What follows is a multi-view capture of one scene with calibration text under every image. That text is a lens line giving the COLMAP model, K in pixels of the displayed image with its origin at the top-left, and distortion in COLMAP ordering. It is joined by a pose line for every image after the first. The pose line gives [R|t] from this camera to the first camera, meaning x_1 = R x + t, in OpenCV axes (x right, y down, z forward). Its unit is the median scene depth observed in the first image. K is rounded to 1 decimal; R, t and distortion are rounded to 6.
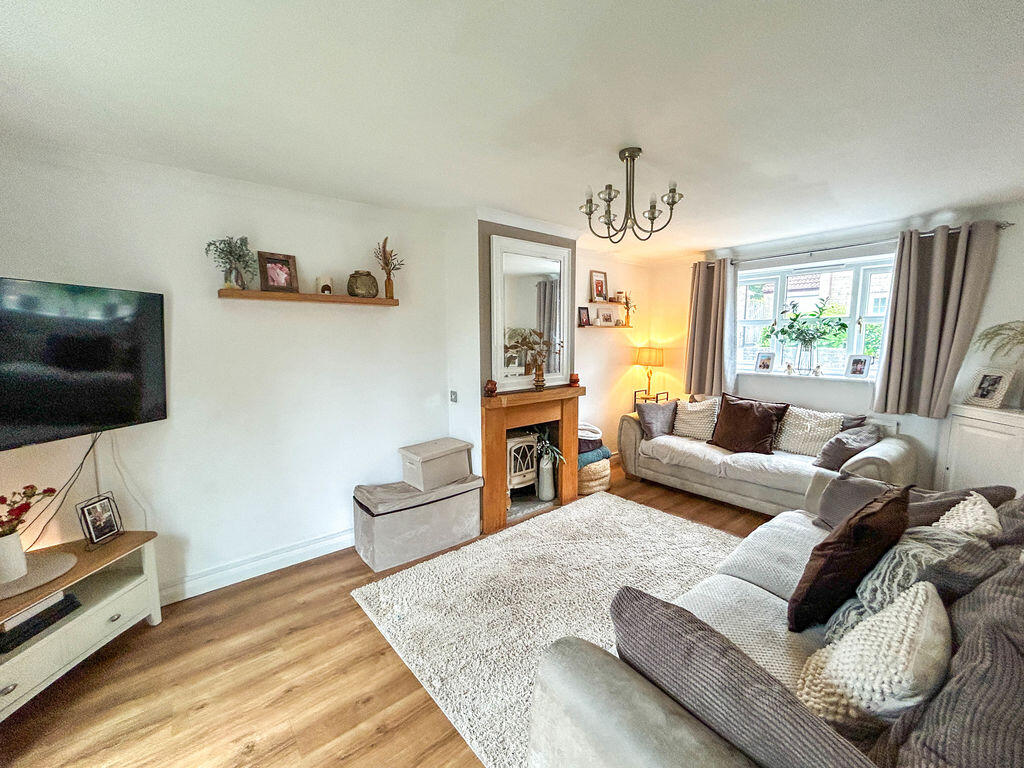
lens RADIAL K [[418.4, 0, 512.0], [0, 418.4, 384.0], [0, 0, 1]] dist [0.001264, -0.000003]
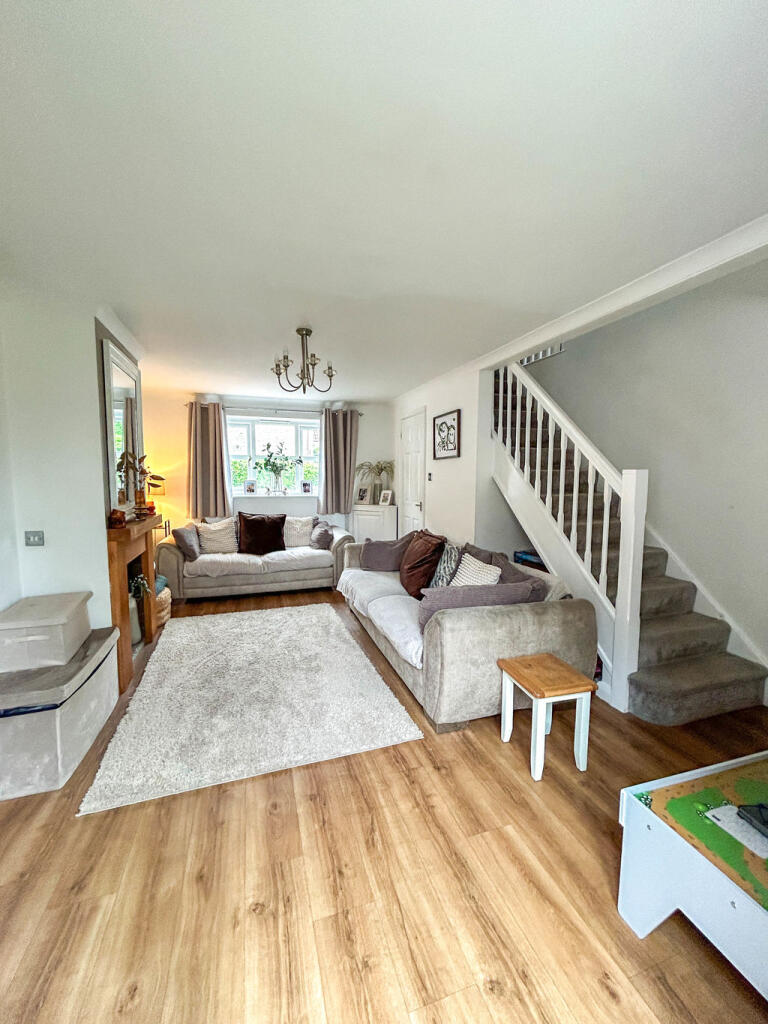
lens RADIAL K [[418.4, 0, 384.0], [0, 418.4, 512.0], [0, 0, 1]] dist [0.001264, -0.000003]
pose [[0.355820, -0.075274, 0.931518, -0.585661], [0.099255, 0.994157, 0.042423, 0.013326], [-0.929269, 0.077363, 0.361212, 0.167349]]
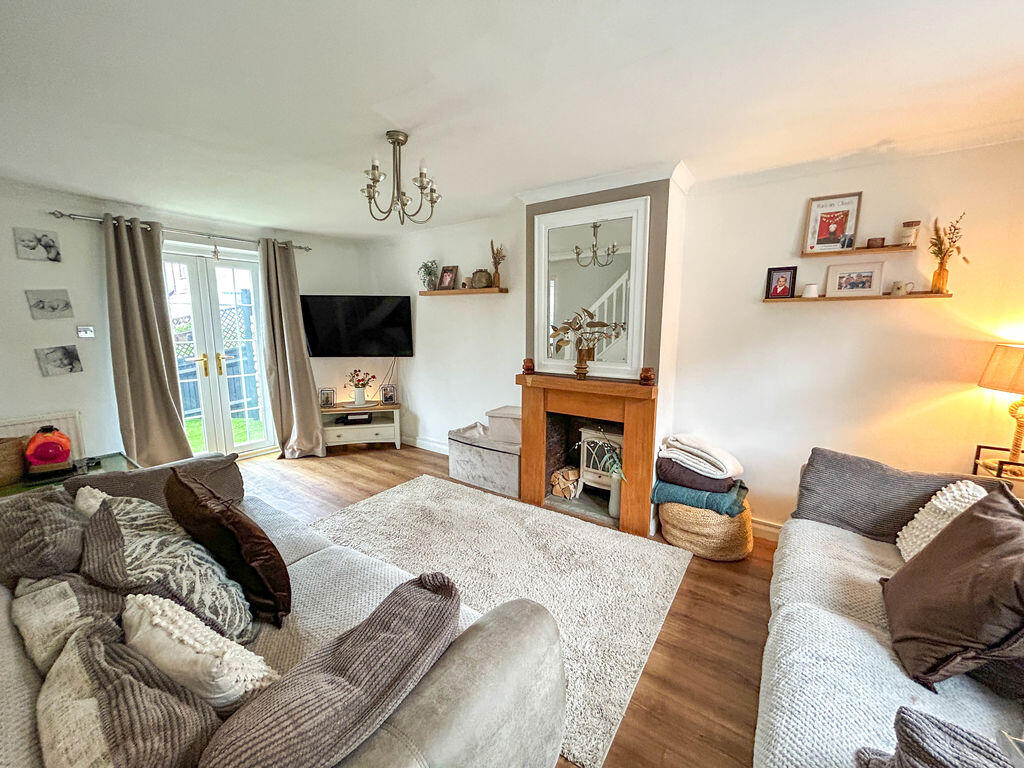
lens RADIAL K [[418.4, 0, 512.0], [0, 418.4, 384.0], [0, 0, 1]] dist [0.001264, -0.000003]
pose [[0.250285, 0.154391, -0.955783, 0.867529], [-0.109699, 0.985368, 0.130444, -0.072521], [0.961937, 0.072201, 0.263559, 0.628535]]
